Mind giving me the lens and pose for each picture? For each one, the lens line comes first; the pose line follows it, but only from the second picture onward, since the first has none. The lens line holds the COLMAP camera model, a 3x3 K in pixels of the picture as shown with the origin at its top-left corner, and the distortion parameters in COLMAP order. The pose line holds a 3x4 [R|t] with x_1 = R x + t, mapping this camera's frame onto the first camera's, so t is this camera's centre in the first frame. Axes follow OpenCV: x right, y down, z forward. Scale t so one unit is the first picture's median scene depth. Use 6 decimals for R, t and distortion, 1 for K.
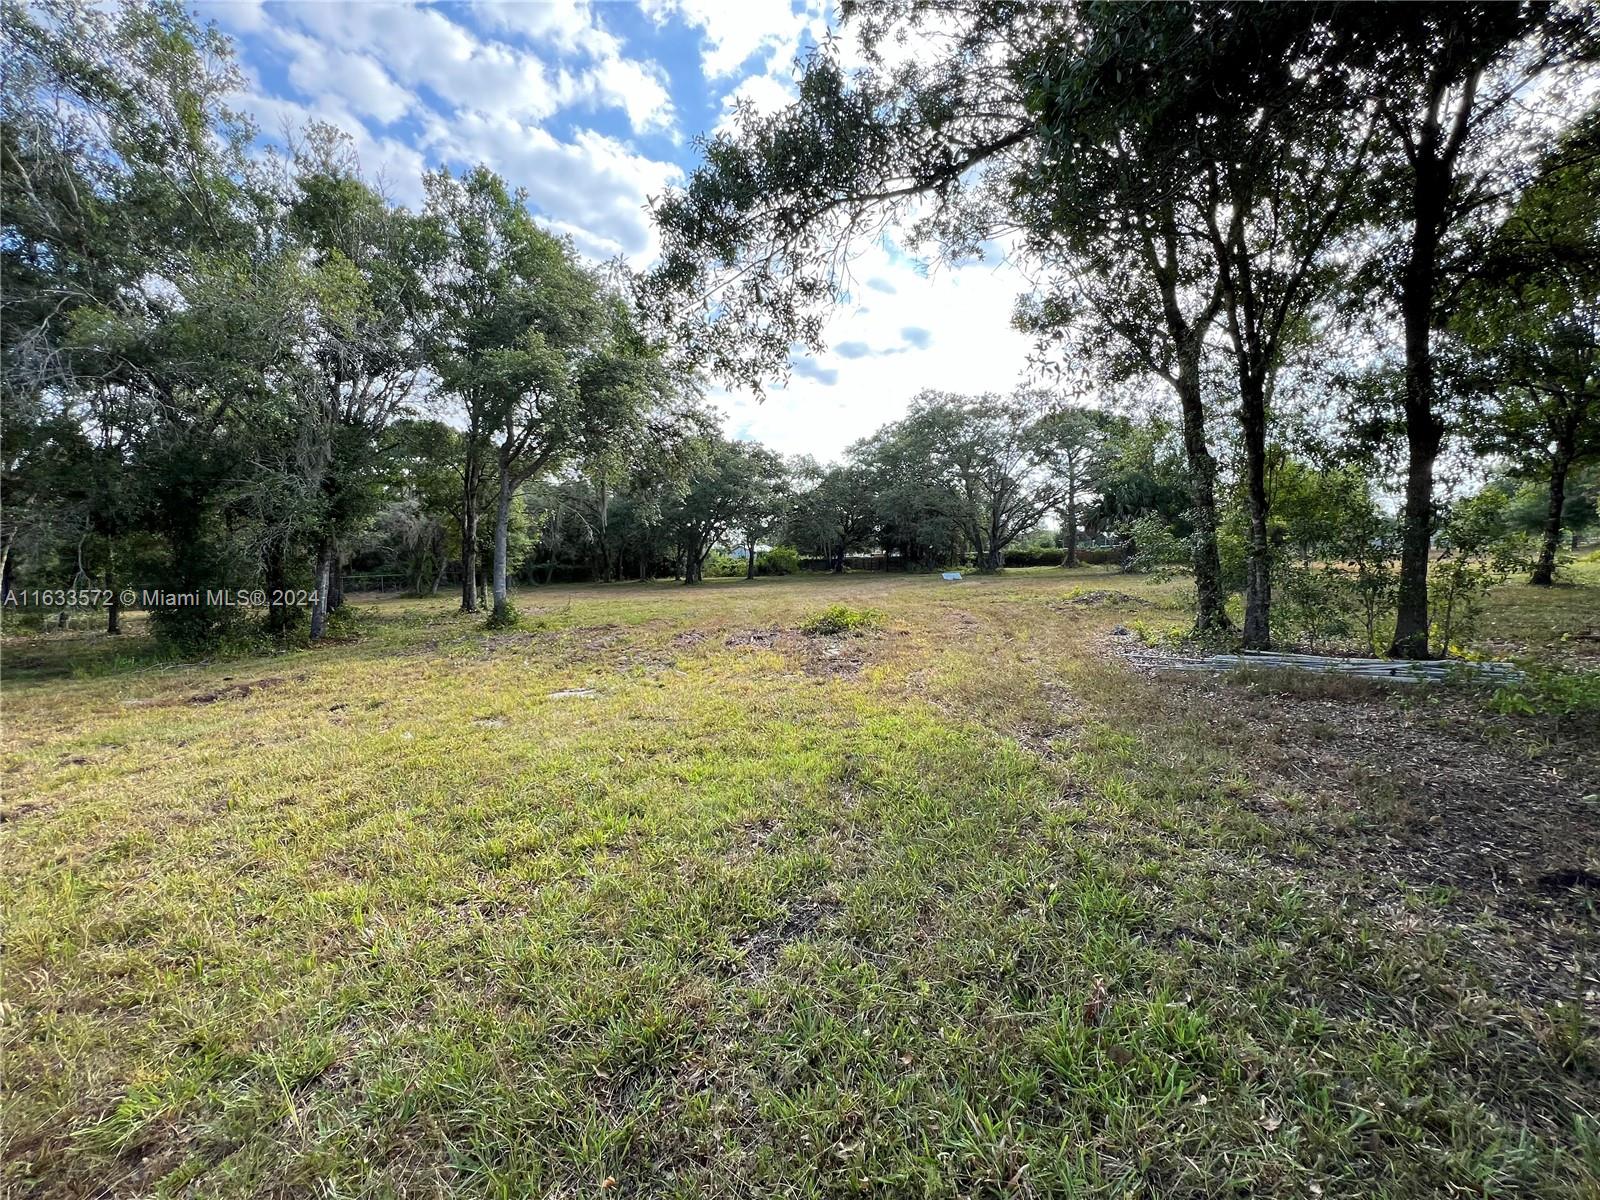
lens RADIAL K [[636.2, 0, 800.0], [0, 636.2, 600.0], [0, 0, 1]] dist [0.001327, 0.000555]
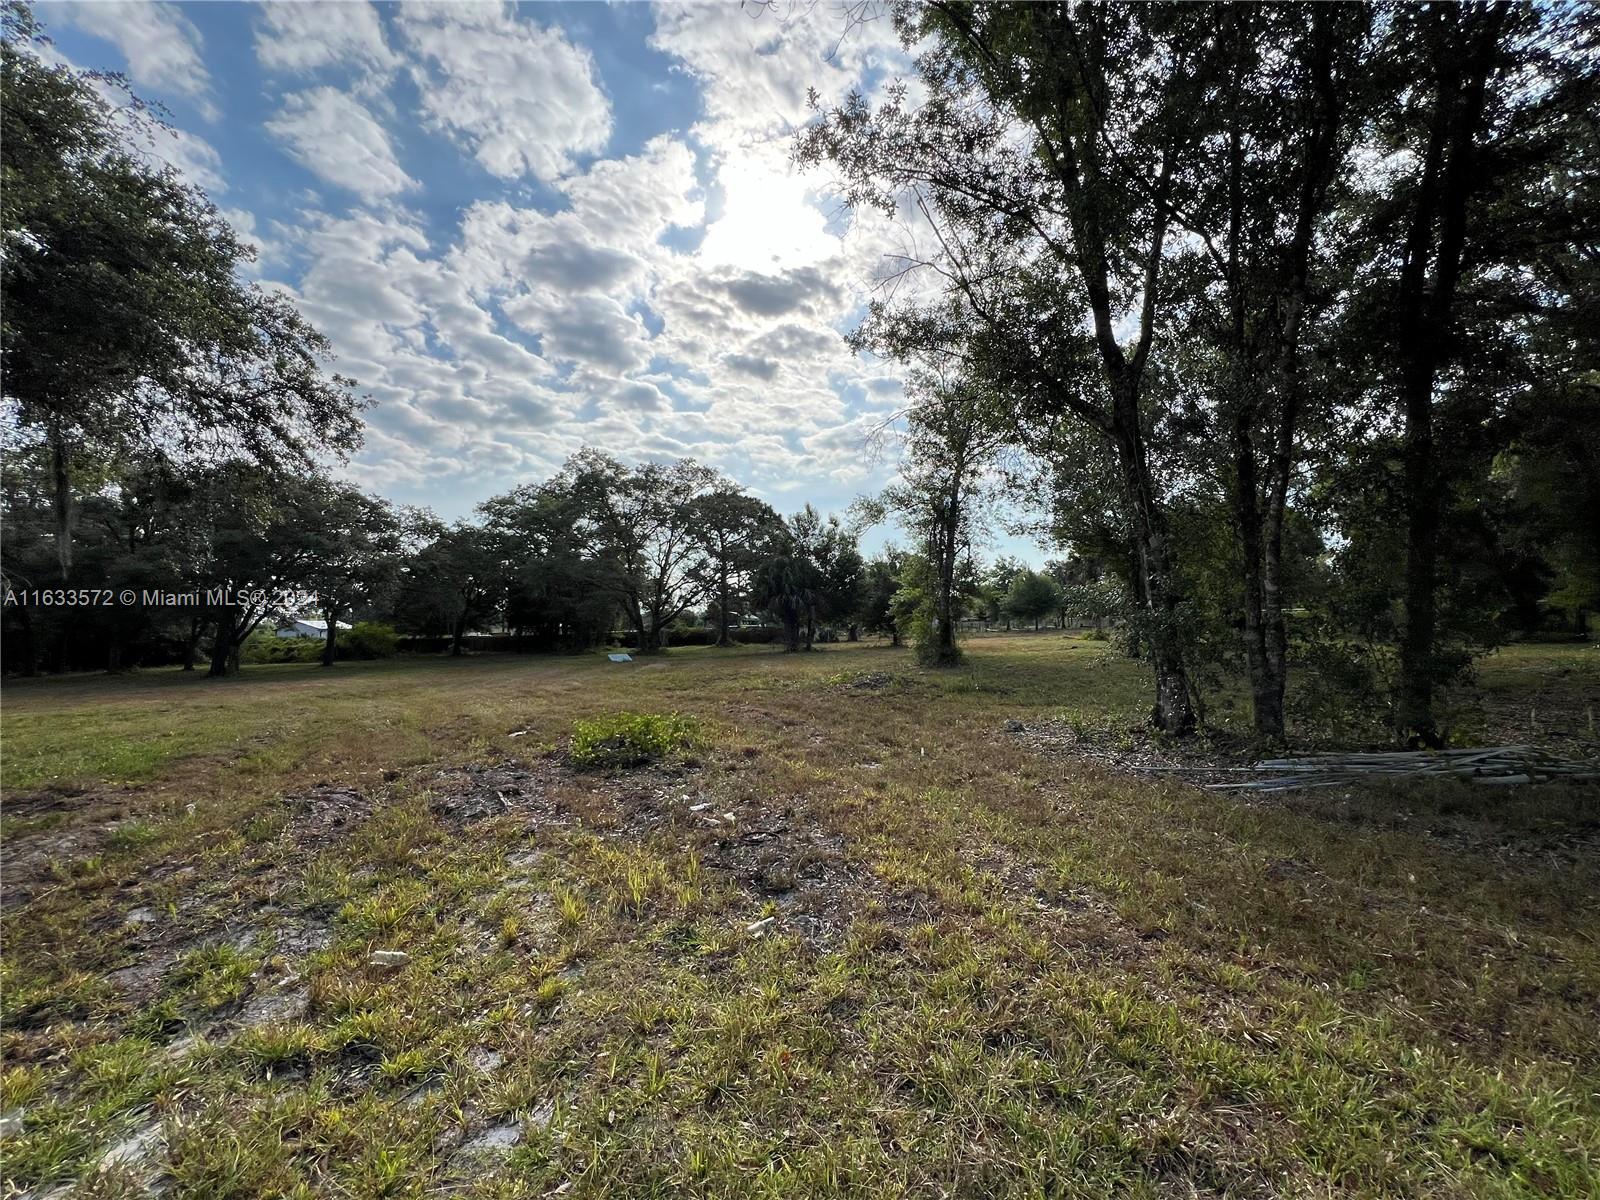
lens RADIAL K [[636.2, 0, 800.0], [0, 636.2, 600.0], [0, 0, 1]] dist [0.001327, 0.000555]
pose [[0.831919, 0.033901, 0.553861, -0.035433], [0.035407, 0.992855, -0.113953, -0.005819], [-0.553767, 0.114410, 0.824774, 0.098842]]
